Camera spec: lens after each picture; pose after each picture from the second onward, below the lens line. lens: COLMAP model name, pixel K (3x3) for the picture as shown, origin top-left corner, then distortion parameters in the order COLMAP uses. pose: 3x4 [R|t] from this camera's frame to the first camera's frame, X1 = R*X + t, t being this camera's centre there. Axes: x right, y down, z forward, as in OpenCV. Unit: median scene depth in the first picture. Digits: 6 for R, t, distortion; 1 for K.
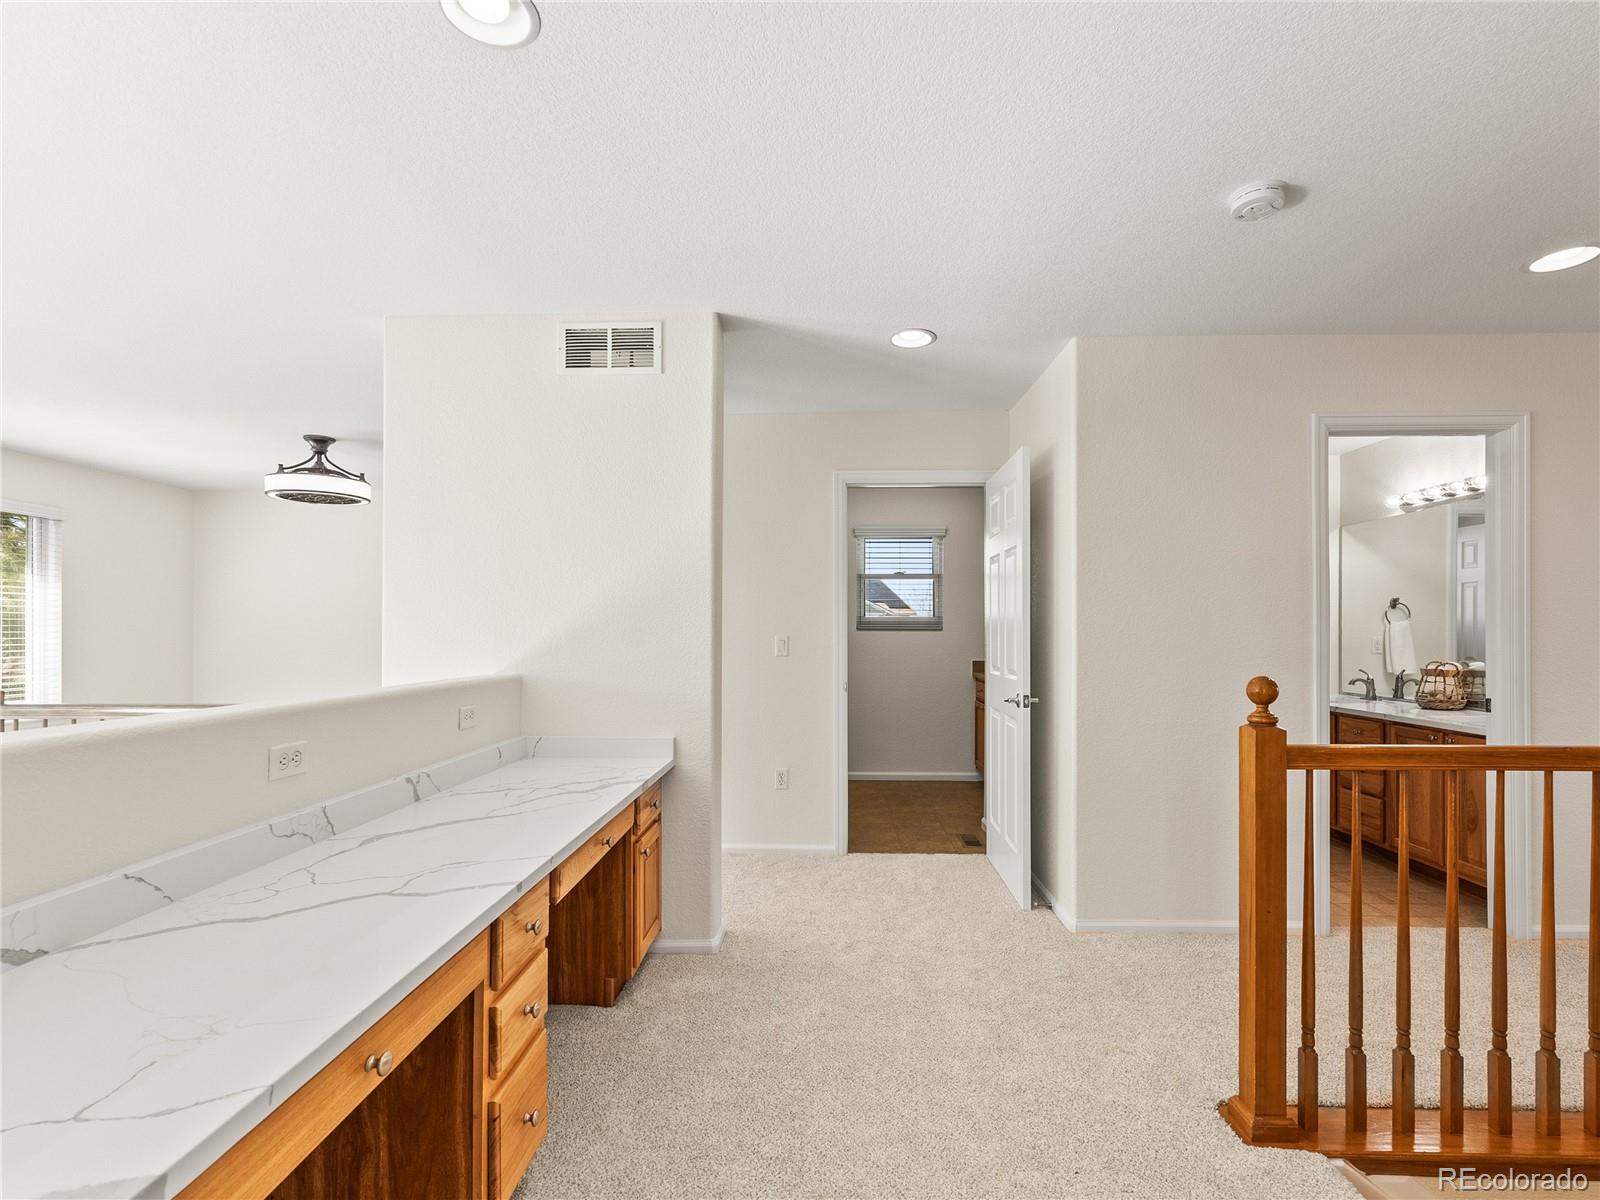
lens RADIAL K [[752.2, 0, 808.8], [0, 752.2, 634.2], [0, 0, 1]] dist [0.000315, -0.002319]
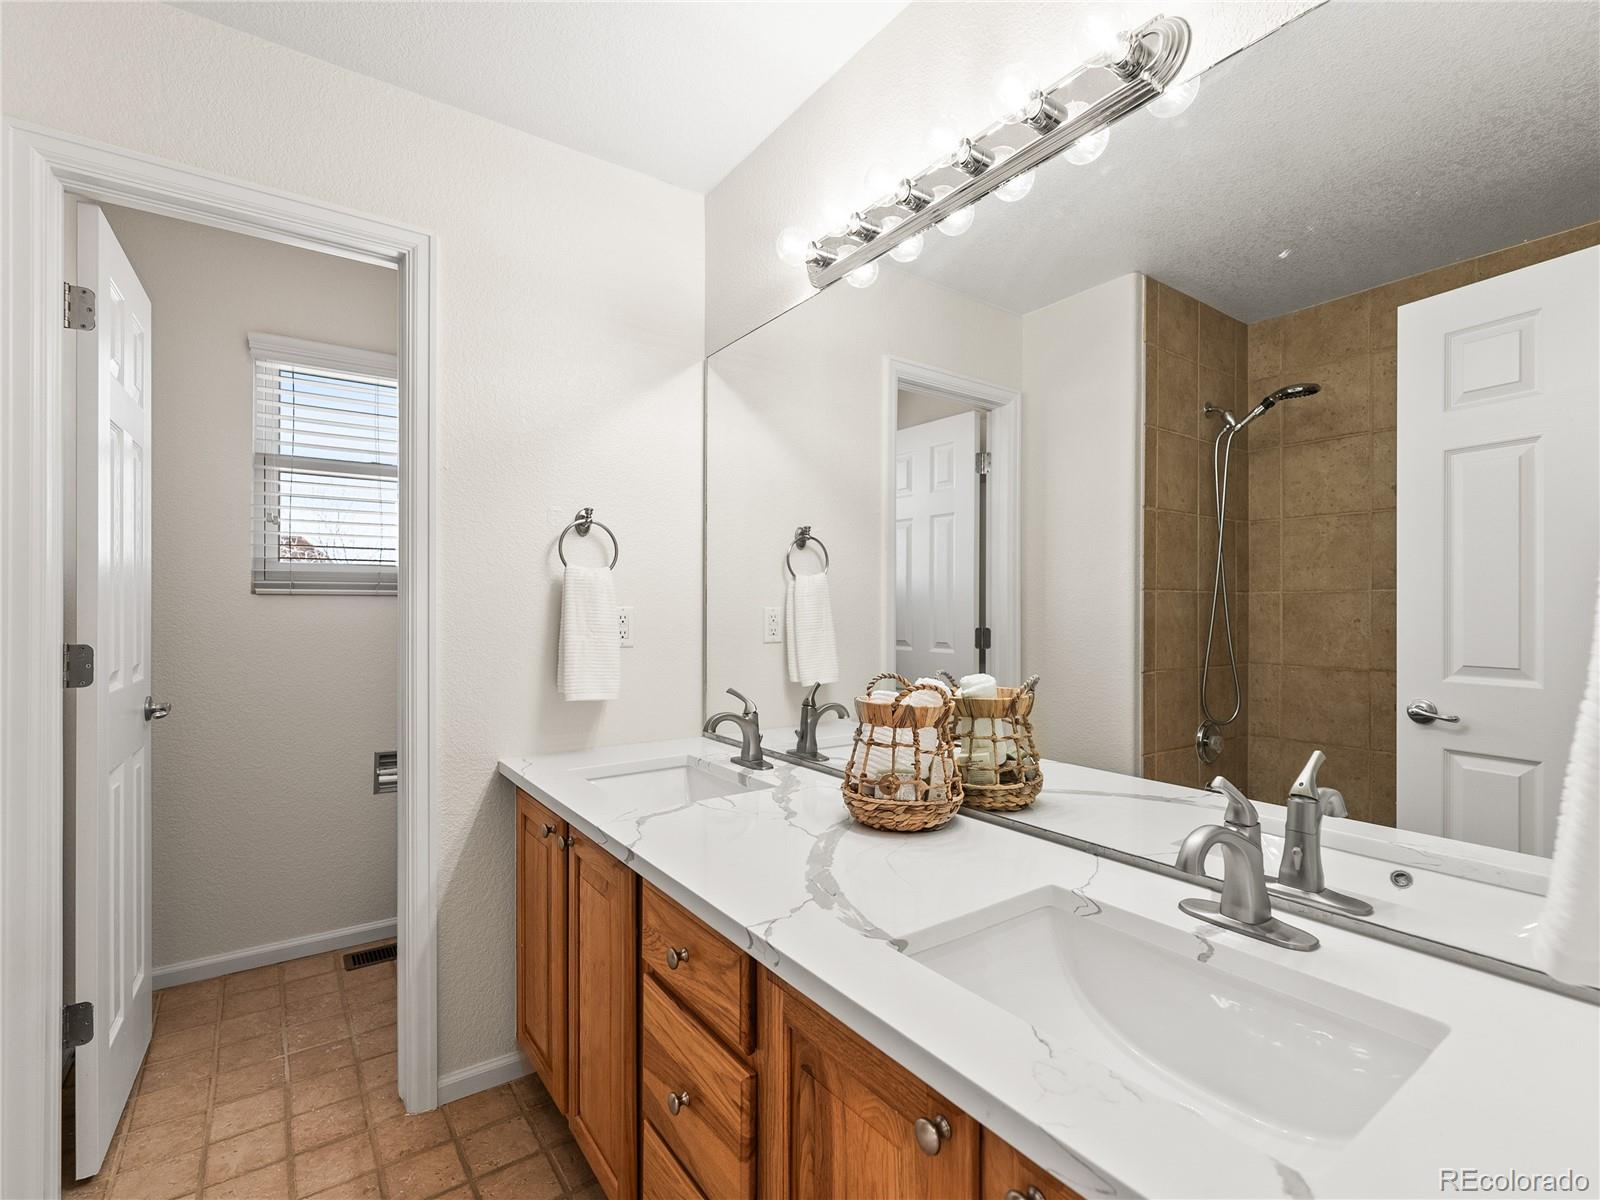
lens RADIAL K [[752.2, 0, 802.3], [0, 752.2, 605.9], [0, 0, 1]] dist [0.000315, -0.002319]
pose [[0.799273, 0.000877, 0.600967, 0.527555], [0.002215, 0.999988, -0.004404, 0.005425], [-0.600964, 0.004851, 0.799262, 0.662895]]
